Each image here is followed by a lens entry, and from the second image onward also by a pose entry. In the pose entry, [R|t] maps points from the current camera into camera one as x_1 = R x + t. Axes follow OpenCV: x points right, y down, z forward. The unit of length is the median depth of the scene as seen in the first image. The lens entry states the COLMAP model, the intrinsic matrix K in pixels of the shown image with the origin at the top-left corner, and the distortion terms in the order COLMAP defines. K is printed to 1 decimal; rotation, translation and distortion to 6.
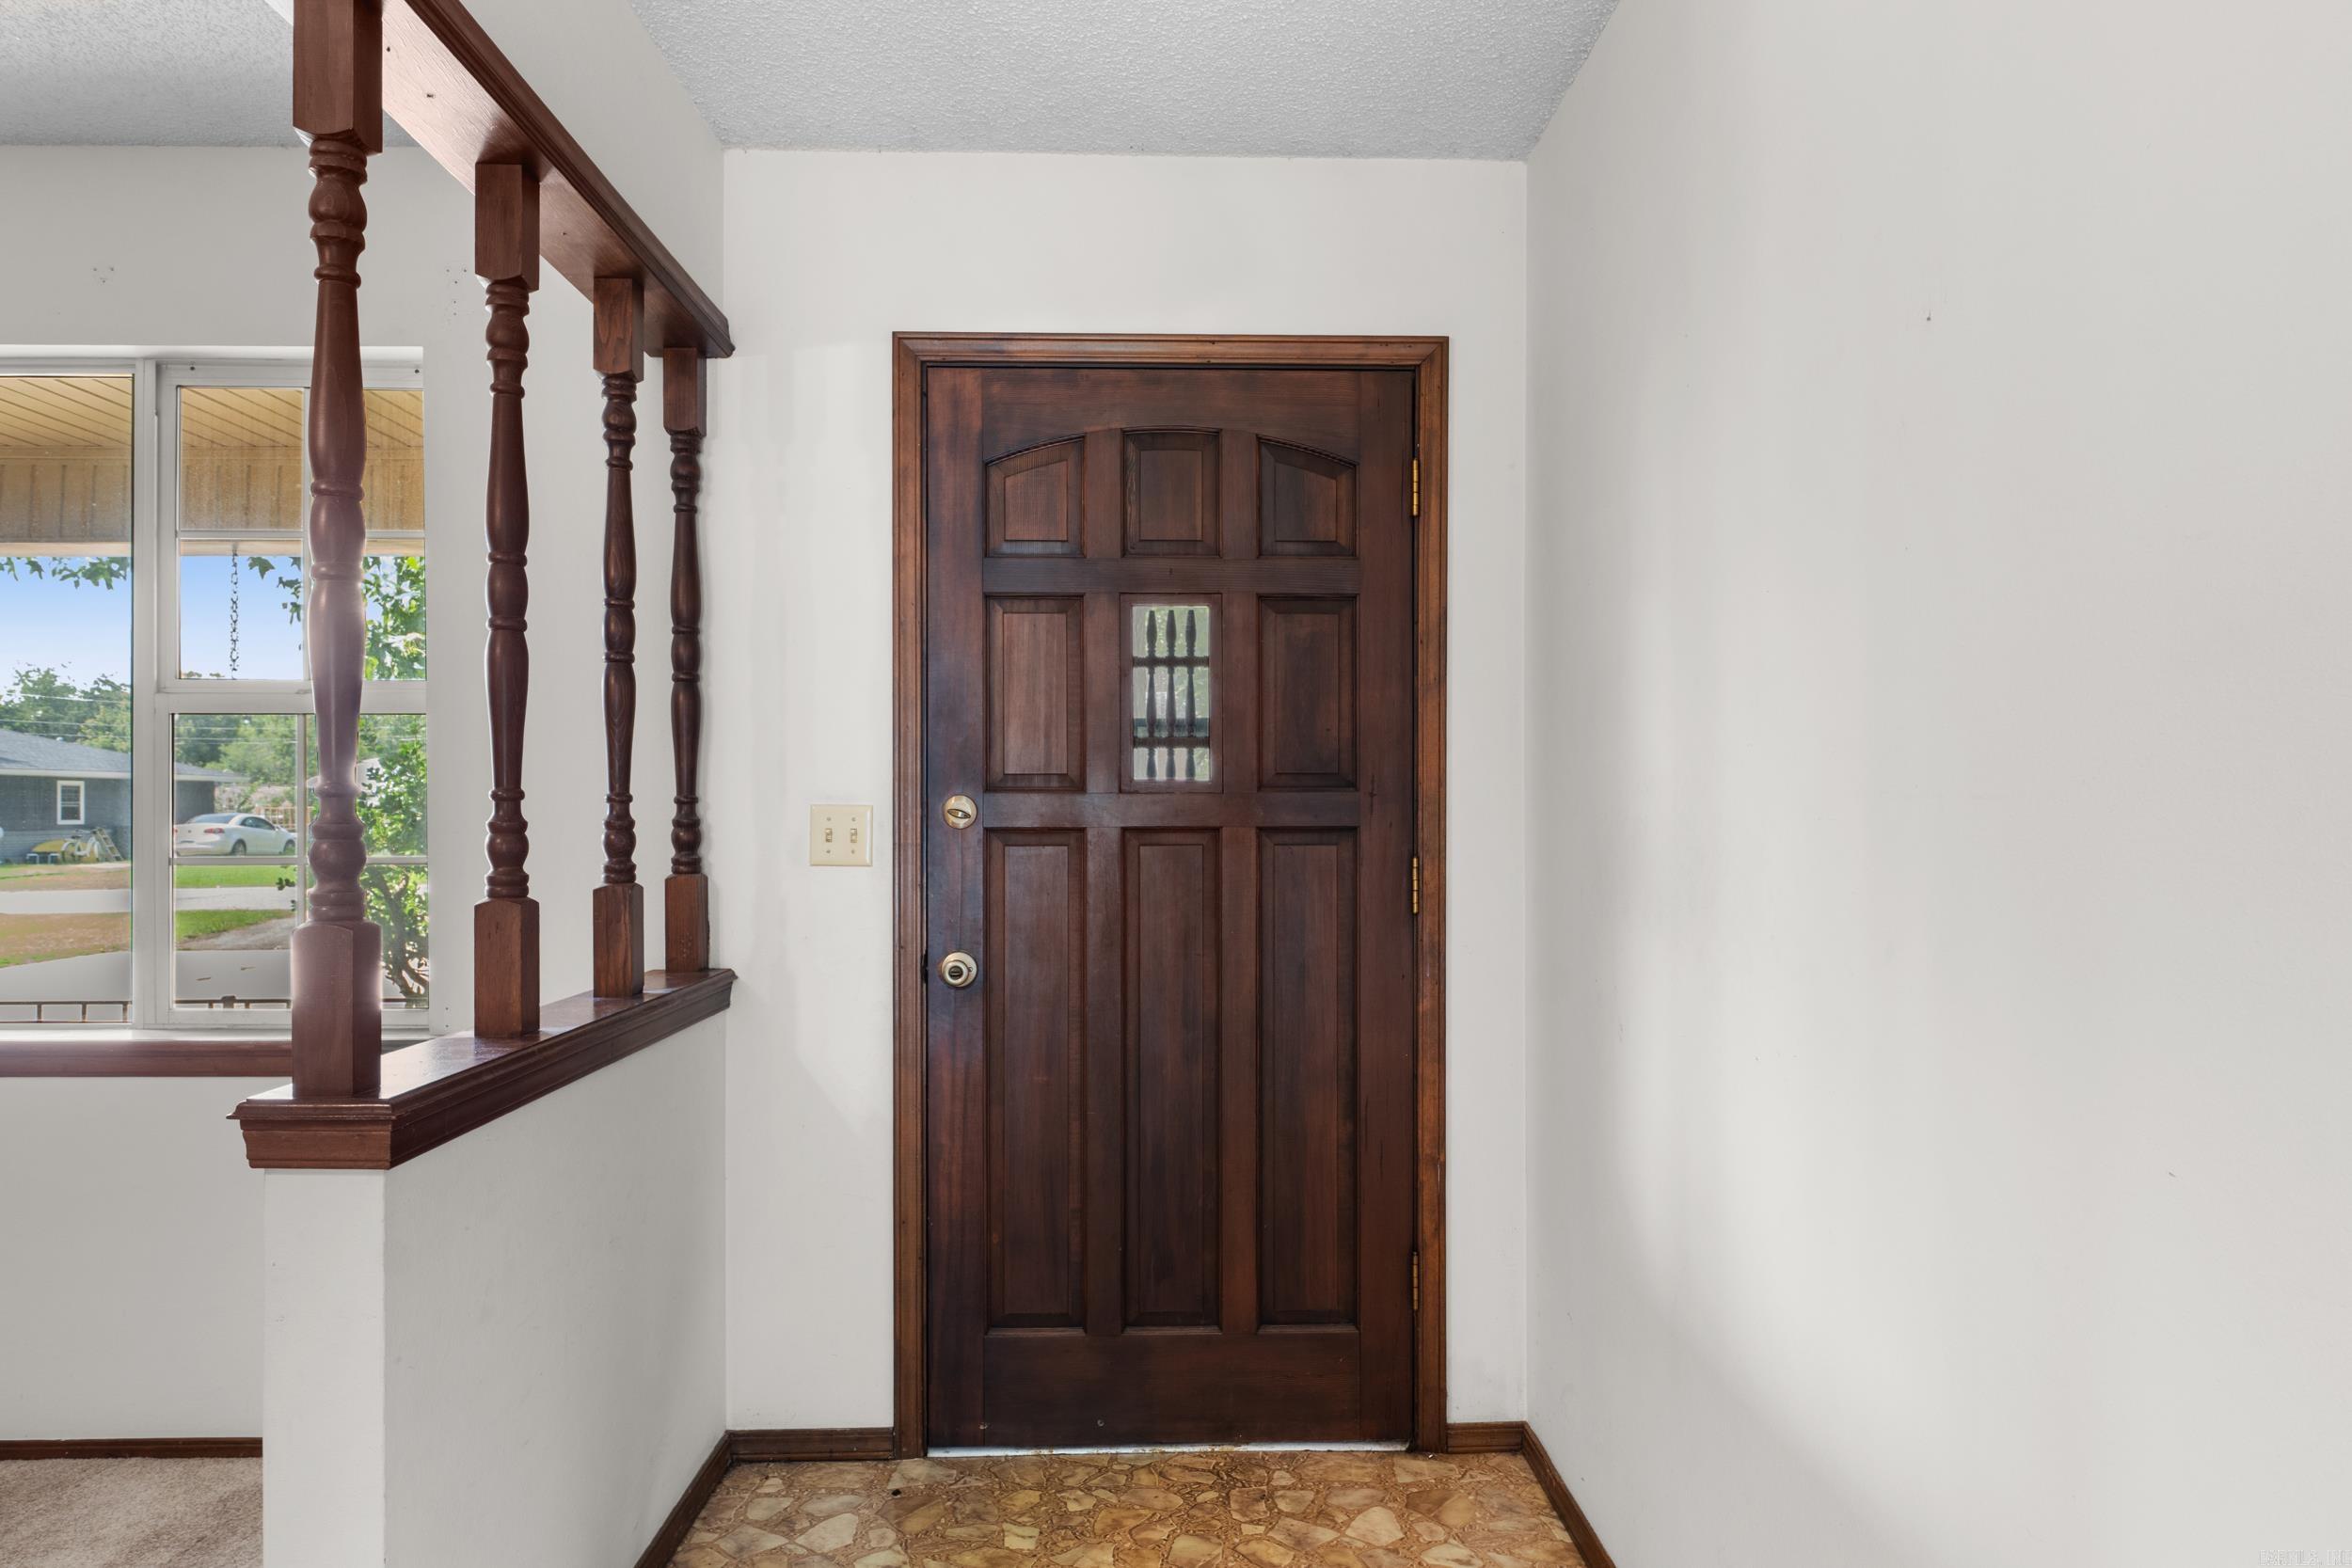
lens RADIAL K [[1530.9, 0, 1179.5], [0, 1530.9, 796.9], [0, 0, 1]] dist [-0.001827, -0.003283]
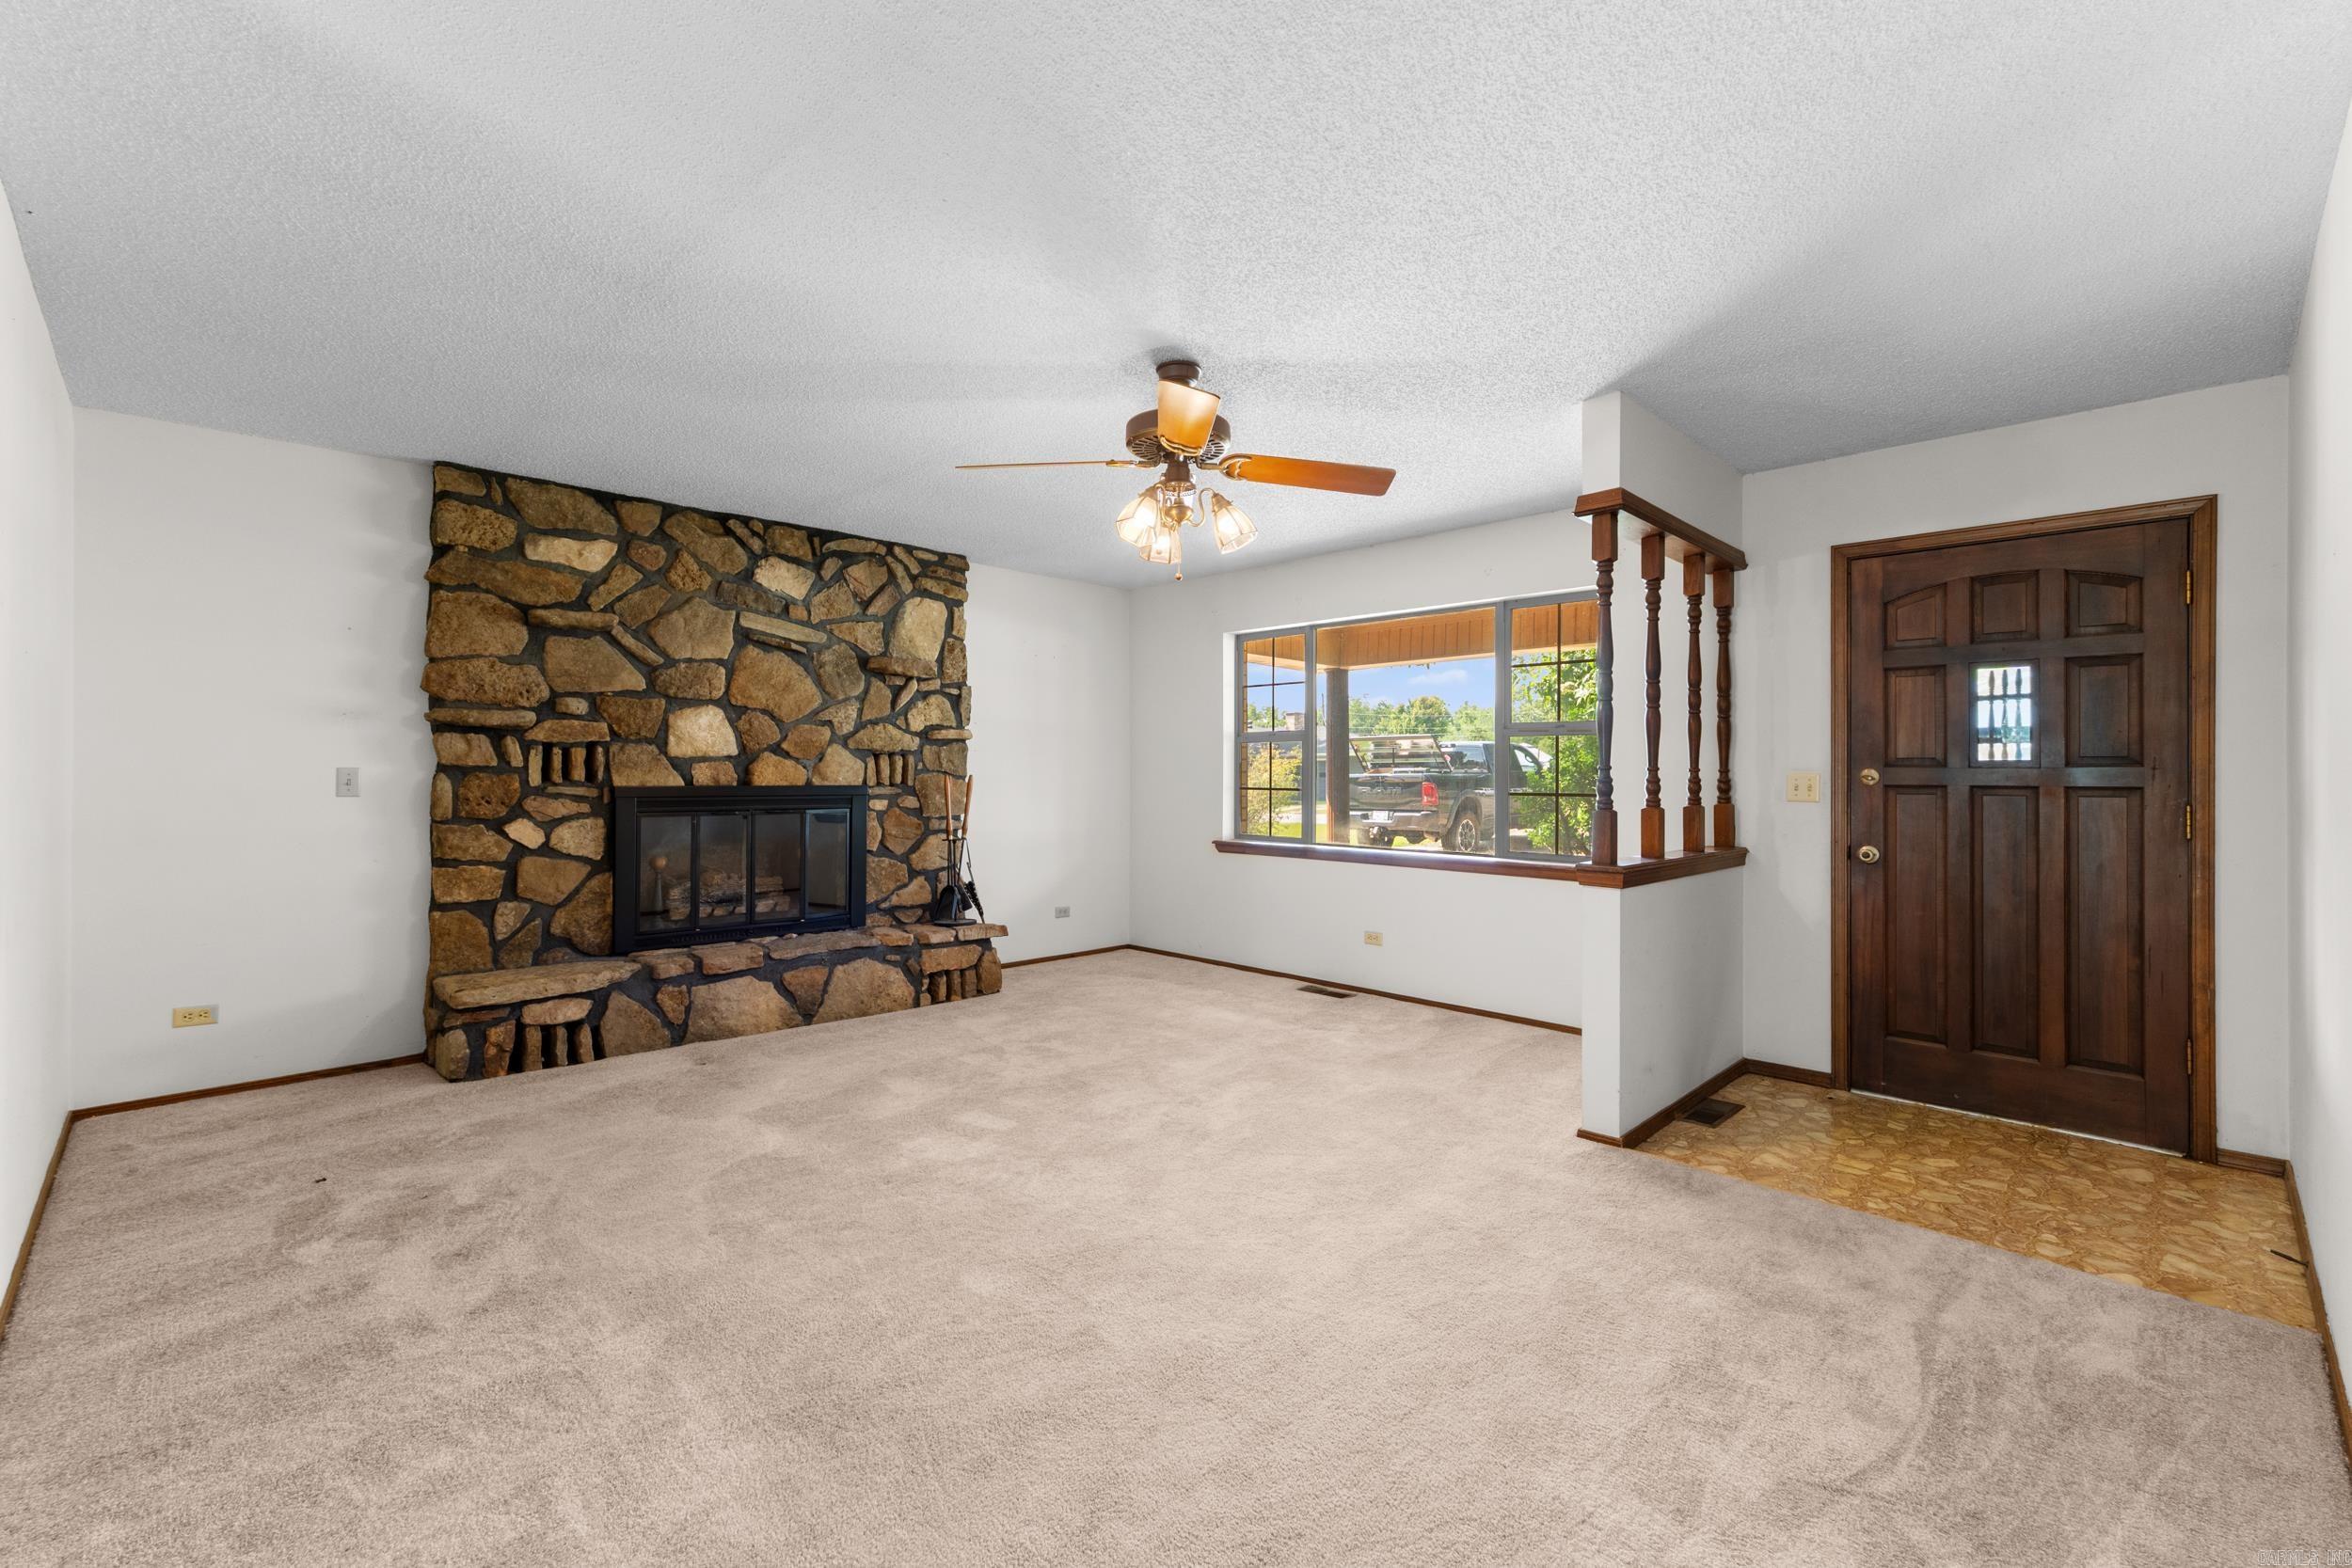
lens RADIAL K [[999.3, 0, 1196.6], [0, 999.3, 767.6], [0, 0, 1]] dist [0.001274, 0.000646]
pose [[0.699840, 0.001626, -0.714298, 0.178020], [-0.000945, 0.999999, 0.001350, -0.003356], [0.714299, -0.000270, 0.699841, -0.560761]]
